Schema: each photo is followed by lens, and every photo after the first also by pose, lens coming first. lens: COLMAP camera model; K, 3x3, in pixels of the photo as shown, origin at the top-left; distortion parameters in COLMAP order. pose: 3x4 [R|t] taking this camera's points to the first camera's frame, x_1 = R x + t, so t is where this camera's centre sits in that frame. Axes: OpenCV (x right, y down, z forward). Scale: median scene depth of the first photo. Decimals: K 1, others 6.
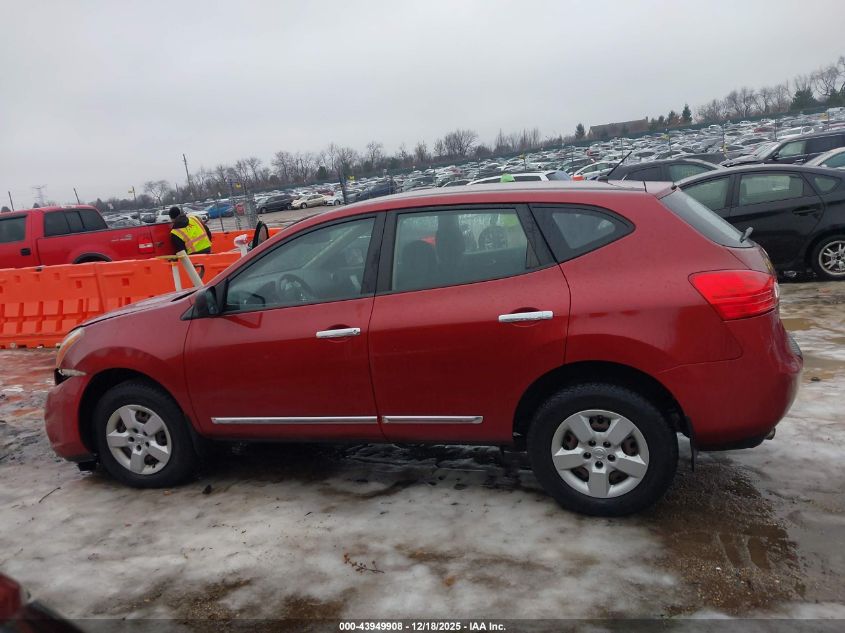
lens RADIAL K [[675.3, 0, 414.4], [0, 675.3, 319.8], [0, 0, 1]] dist [0.030593, -0.029294]
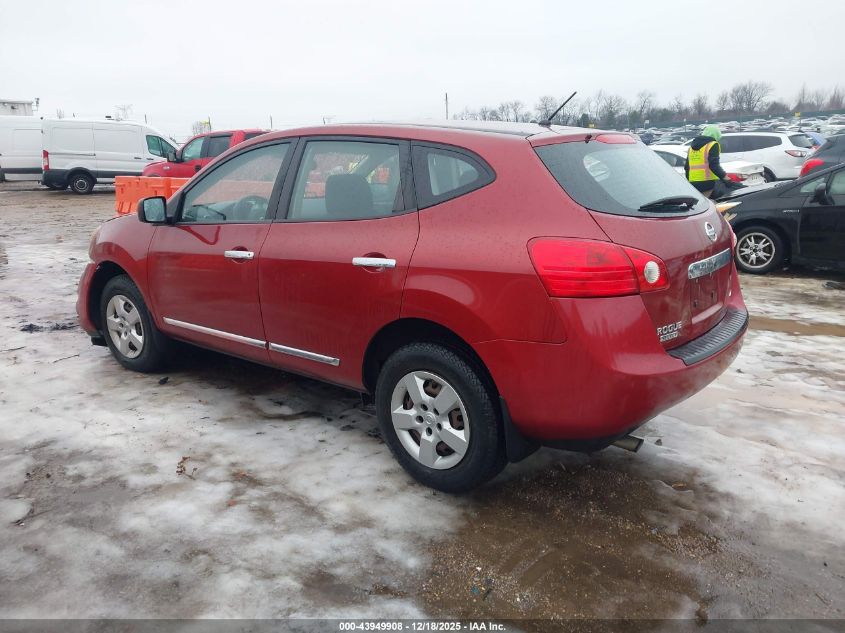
lens RADIAL K [[675.3, 0, 423.7], [0, 675.3, 313.9], [0, 0, 1]] dist [0.030593, -0.029294]
pose [[0.919665, 0.169124, -0.354419, 0.523248], [-0.145527, 0.985028, 0.092422, -0.027646], [0.364743, -0.033419, 0.930508, 0.131154]]
